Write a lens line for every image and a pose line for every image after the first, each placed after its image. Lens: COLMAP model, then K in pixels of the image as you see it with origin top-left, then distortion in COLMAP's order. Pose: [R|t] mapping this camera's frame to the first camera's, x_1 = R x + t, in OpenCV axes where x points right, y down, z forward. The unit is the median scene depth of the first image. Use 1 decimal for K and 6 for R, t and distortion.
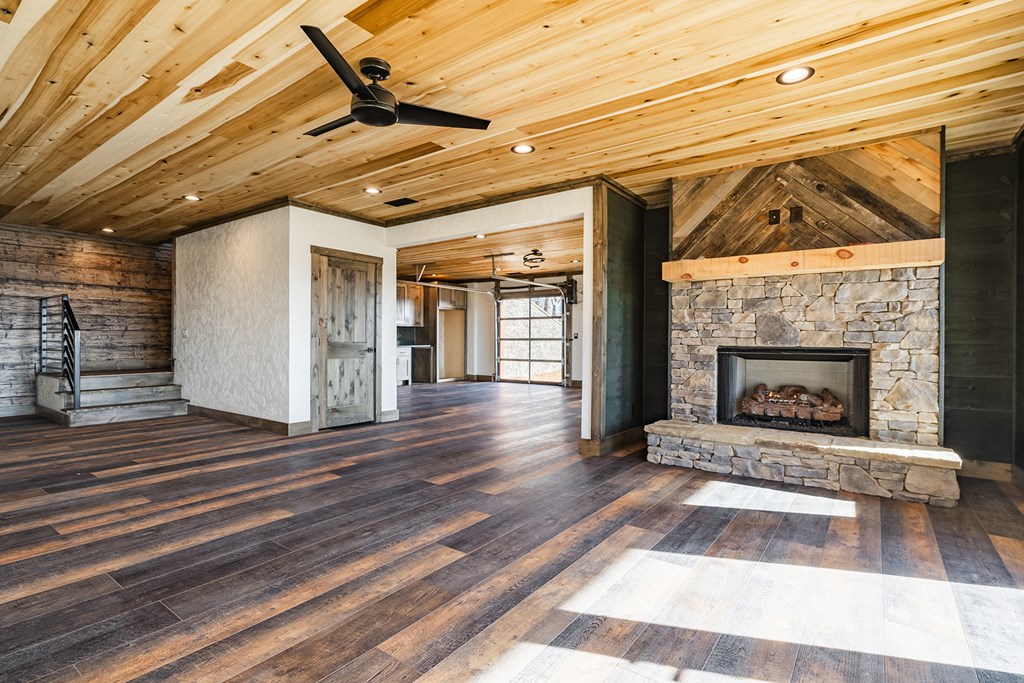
lens RADIAL K [[455.9, 0, 529.4], [0, 455.9, 341.8], [0, 0, 1]] dist [-0.003847, 0.002107]
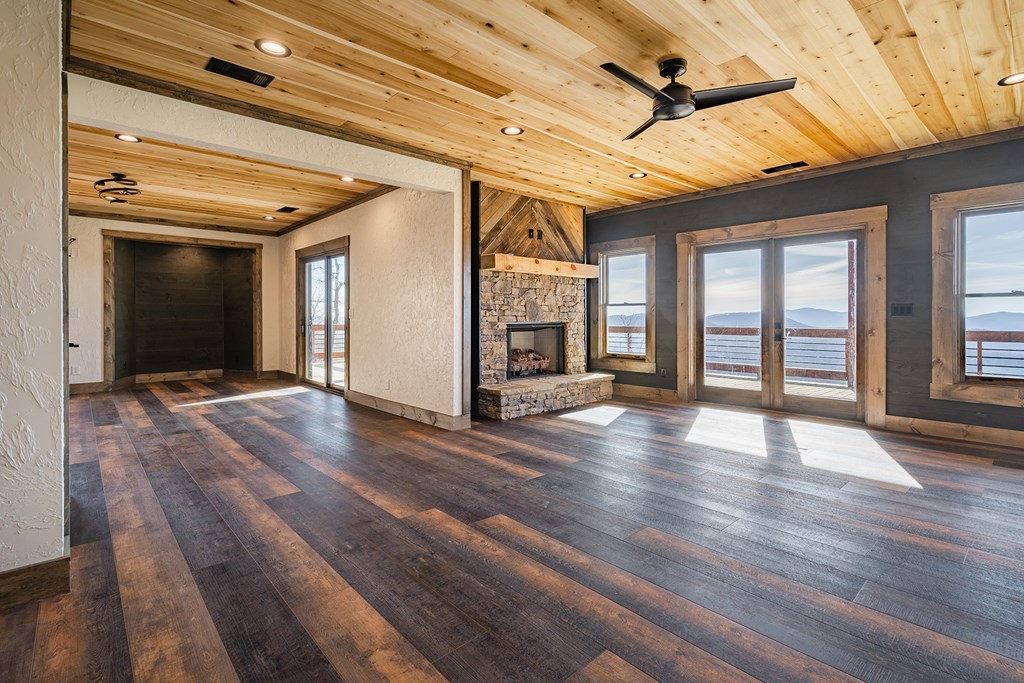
lens RADIAL K [[473.4, 0, 501.6], [0, 473.4, 318.3], [0, 0, 1]] dist [-0.003175, 0.001387]
pose [[0.268695, -0.005901, 0.963207, -0.697633], [0.008022, 0.999960, 0.003889, -0.006153], [-0.963192, 0.006682, 0.268732, 0.499987]]
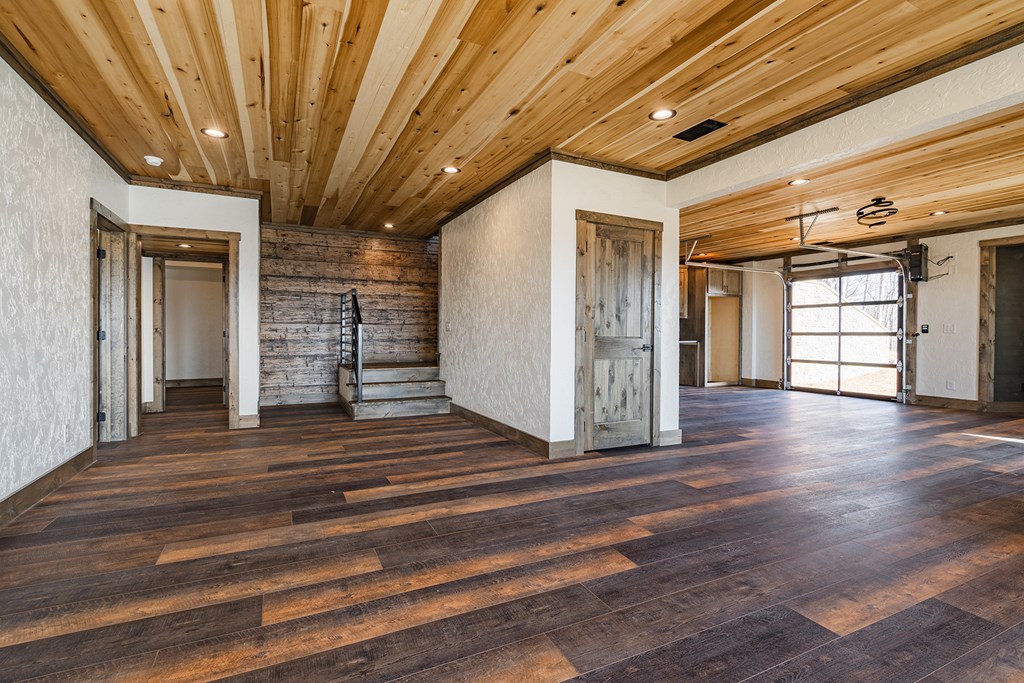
lens RADIAL K [[473.4, 0, 536.0], [0, 473.4, 337.1], [0, 0, 1]] dist [-0.003175, 0.001387]
pose [[0.881628, 0.005937, -0.471908, -0.150335], [-0.004802, 0.999982, 0.003609, -0.001431], [0.471921, -0.000916, 0.881640, 0.247672]]
